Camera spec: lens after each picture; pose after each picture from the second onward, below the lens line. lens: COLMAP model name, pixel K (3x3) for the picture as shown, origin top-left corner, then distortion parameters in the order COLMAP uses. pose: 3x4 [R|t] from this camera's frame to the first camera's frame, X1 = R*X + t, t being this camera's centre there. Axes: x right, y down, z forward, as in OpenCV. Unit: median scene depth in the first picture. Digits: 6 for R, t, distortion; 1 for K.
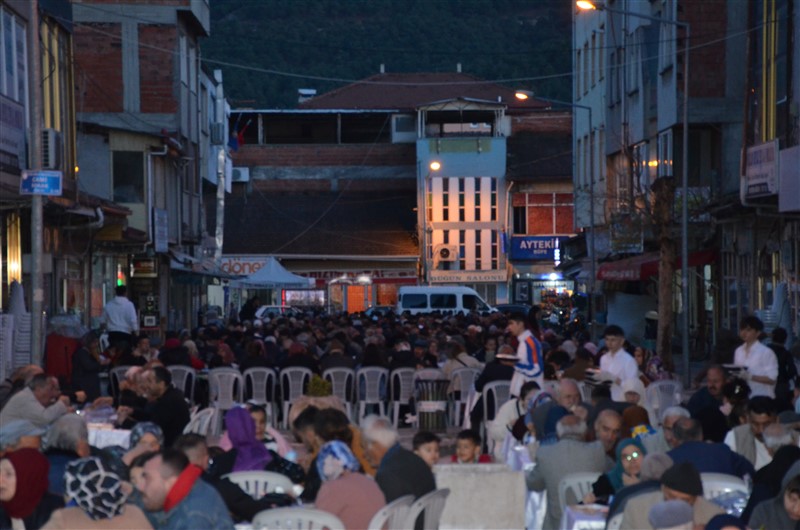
lens RADIAL K [[2639.1, 0, 400.0], [0, 2639.1, 265.0], [0, 0, 1]] dist [1.177439, 0.118099]
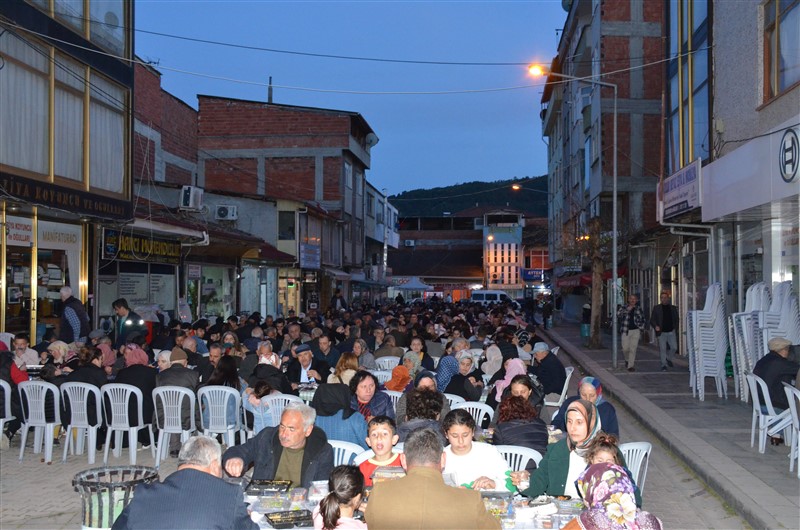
lens RADIAL K [[803.7, 0, 400.0], [0, 803.7, 265.0], [0, 0, 1]] dist [-0.015092, 0.025143]
pose [[0.991406, 0.006164, -0.130673, 0.026884], [-0.009411, 0.999662, -0.024247, 0.003547], [0.130480, 0.025268, 0.991129, 0.297519]]
